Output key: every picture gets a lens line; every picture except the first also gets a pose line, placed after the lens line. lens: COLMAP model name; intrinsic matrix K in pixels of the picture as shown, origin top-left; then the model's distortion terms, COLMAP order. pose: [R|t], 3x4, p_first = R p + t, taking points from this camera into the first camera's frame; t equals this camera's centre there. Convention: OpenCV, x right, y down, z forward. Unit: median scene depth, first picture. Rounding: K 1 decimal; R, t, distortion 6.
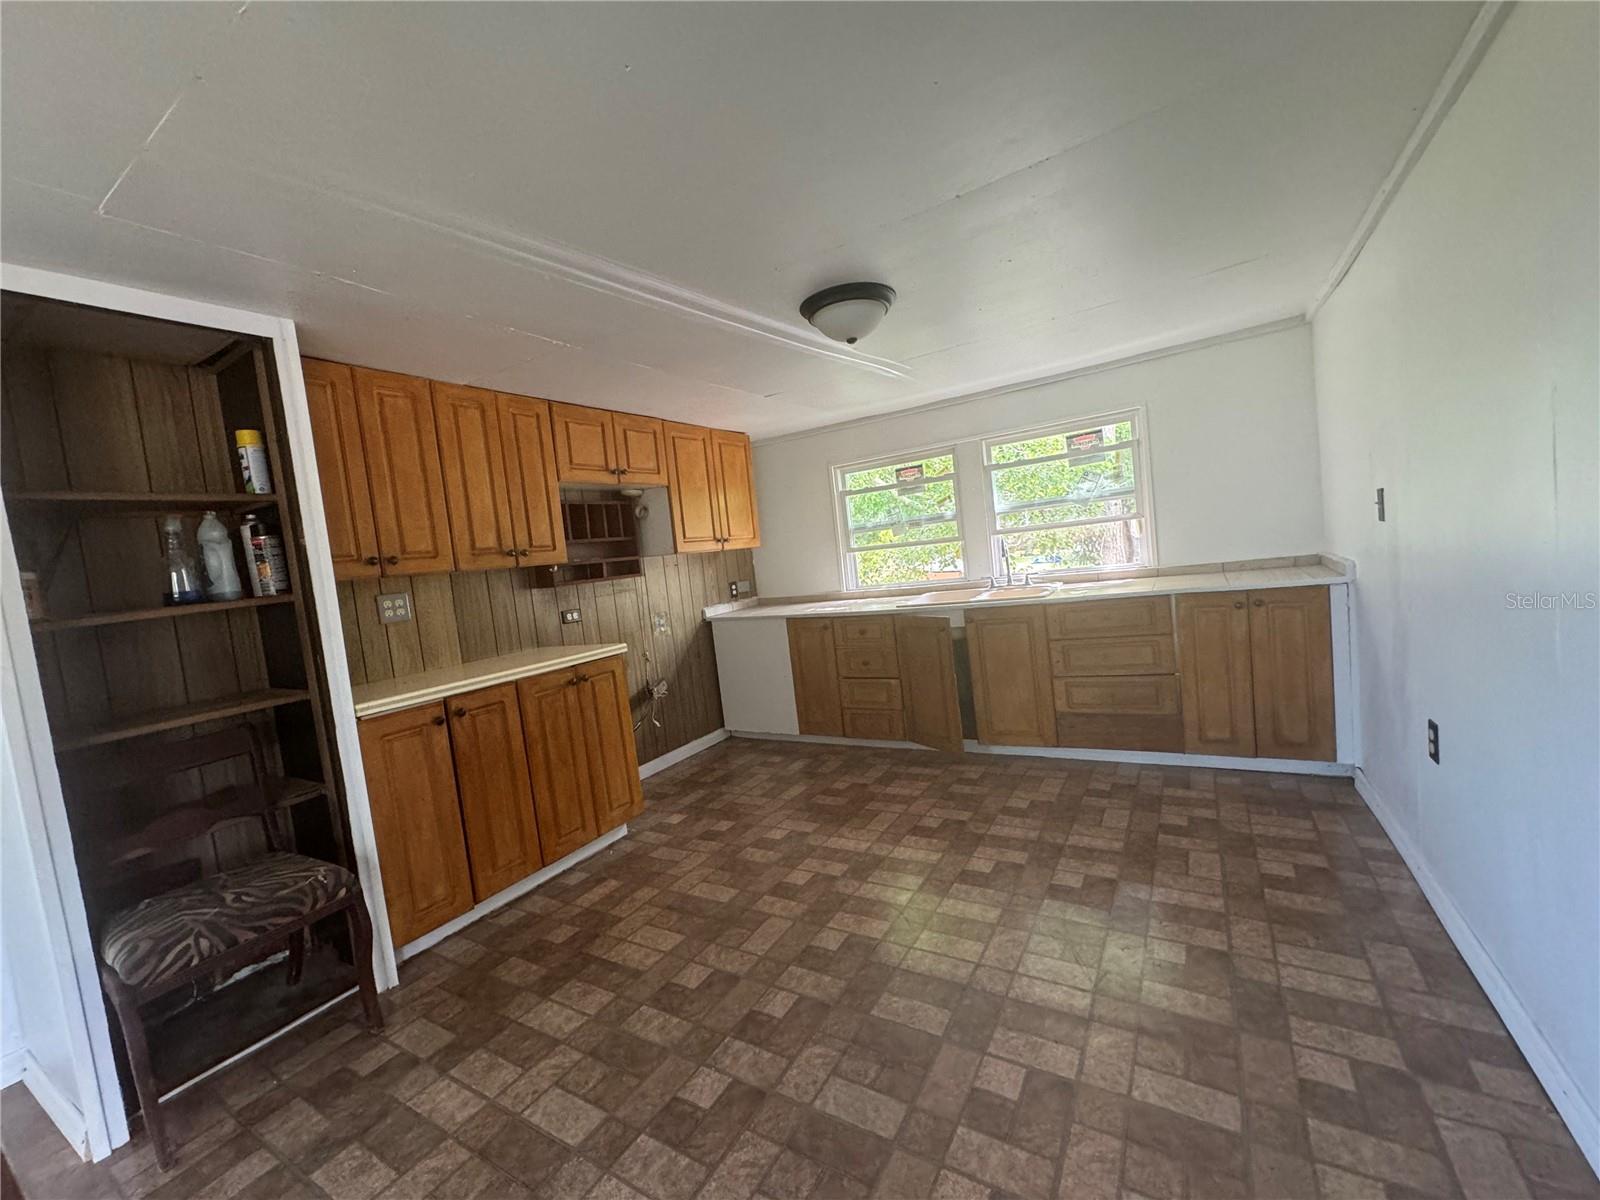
lens RADIAL K [[635.9, 0, 800.6], [0, 635.9, 602.7], [0, 0, 1]] dist [-0.002274, 0.000748]
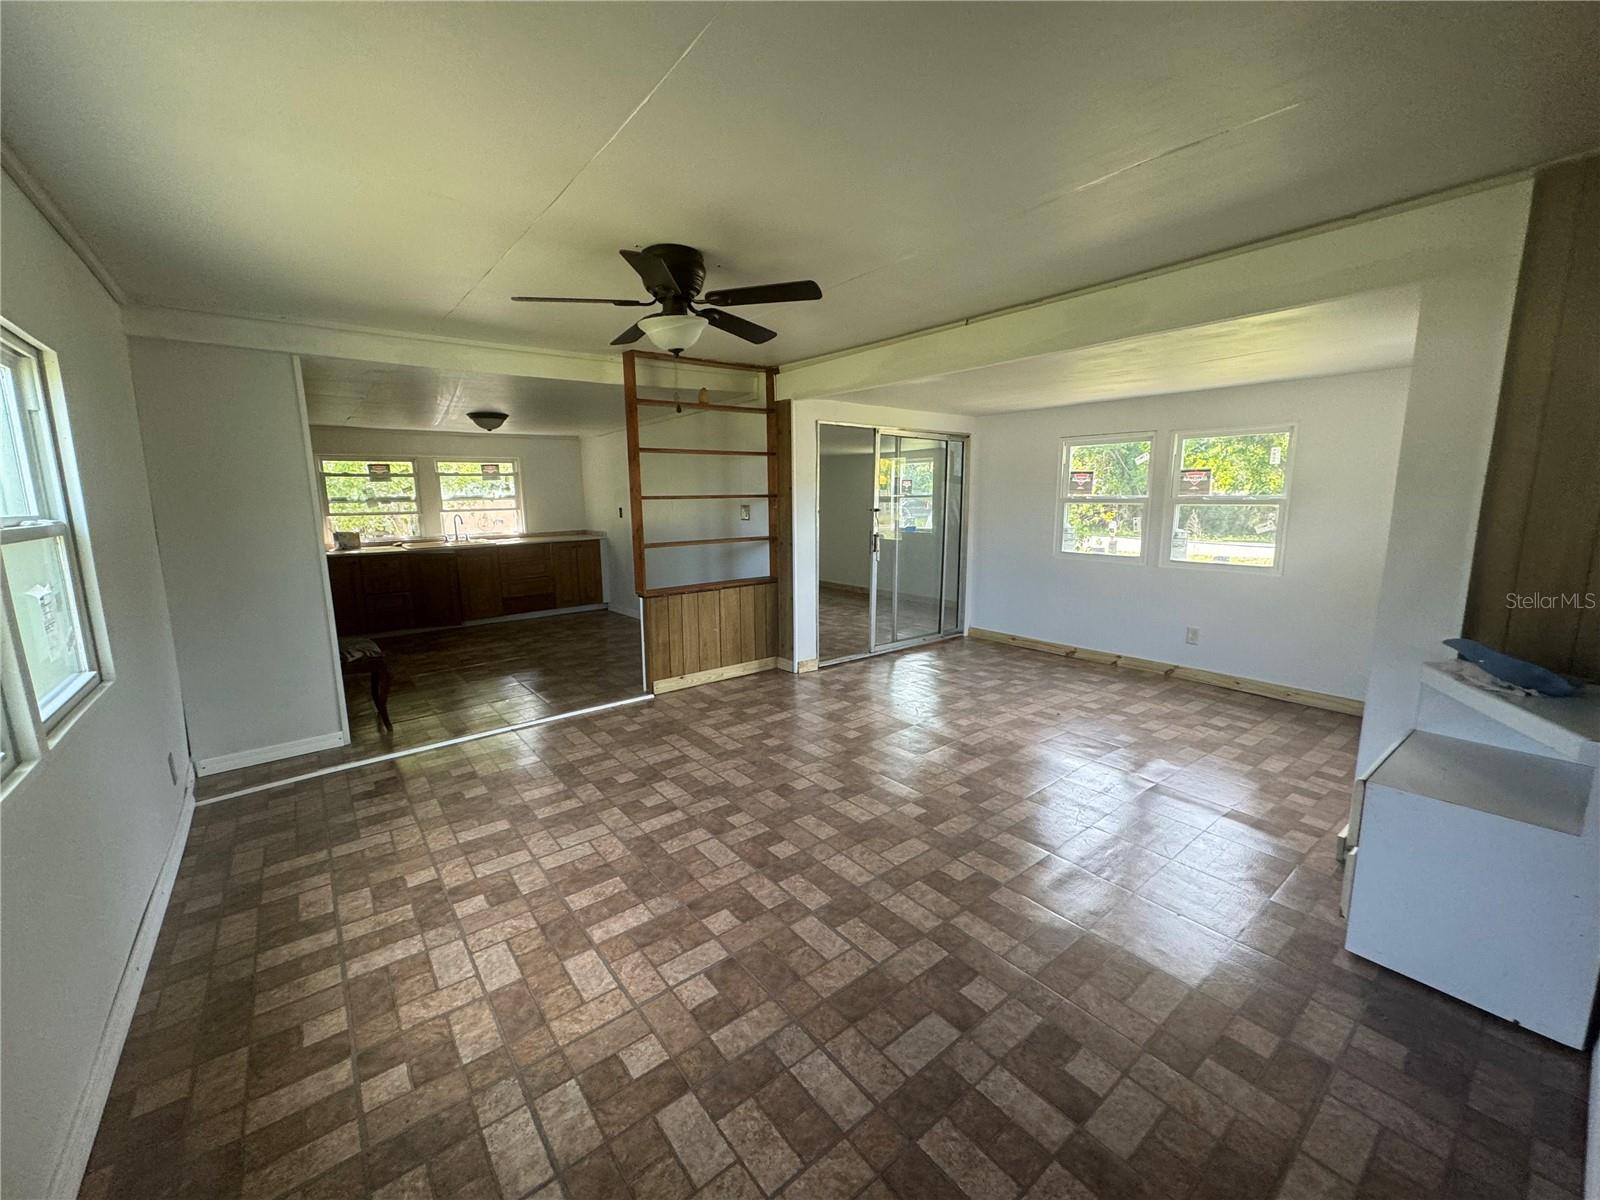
lens RADIAL K [[635.9, 0, 802.1], [0, 635.9, 595.6], [0, 0, 1]] dist [-0.002274, 0.000748]
pose [[0.336942, -0.042892, 0.940548, -1.278806], [0.048531, 0.998425, 0.028146, 0.154138], [-0.940274, 0.036162, 0.338493, -0.667132]]
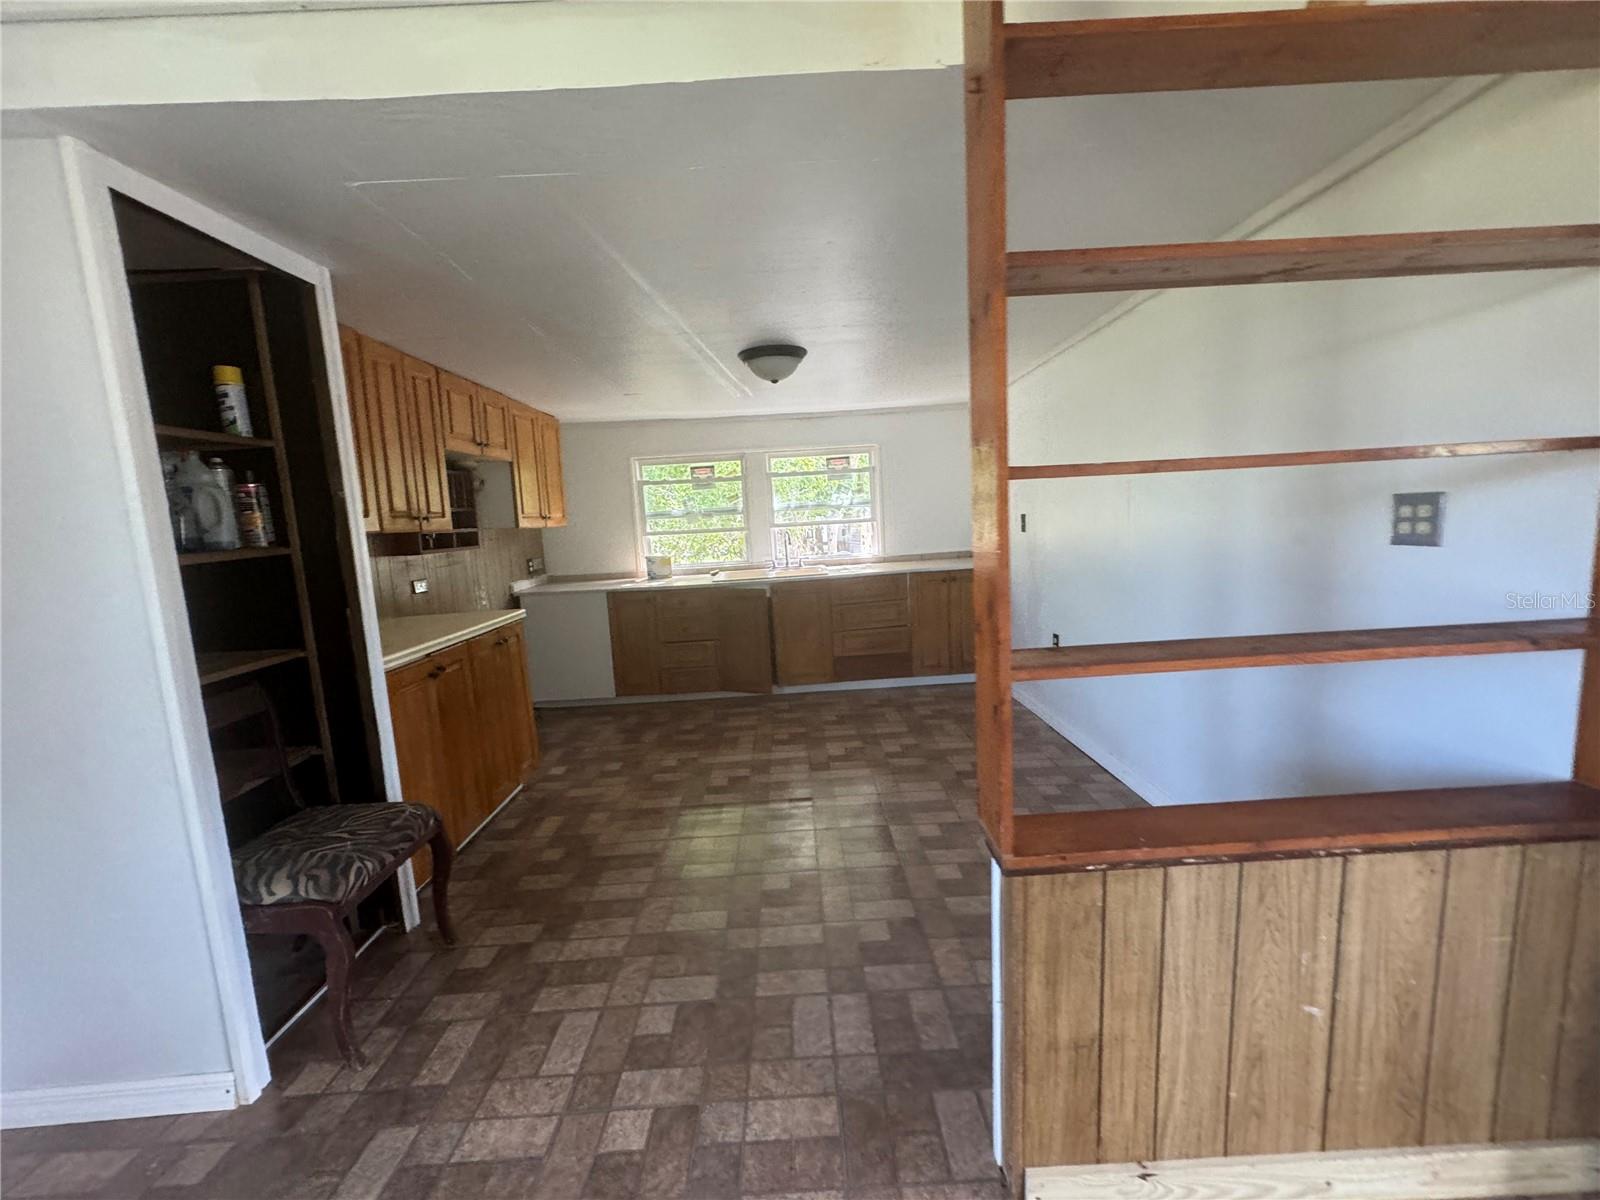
lens RADIAL K [[635.9, 0, 796.4], [0, 635.9, 603.3], [0, 0, 1]] dist [-0.002274, 0.000748]
pose [[0.844257, -0.006461, 0.535899, -0.424827], [-0.000128, 0.999925, 0.012257, 0.037665], [-0.535938, -0.010417, 0.844193, -0.137711]]
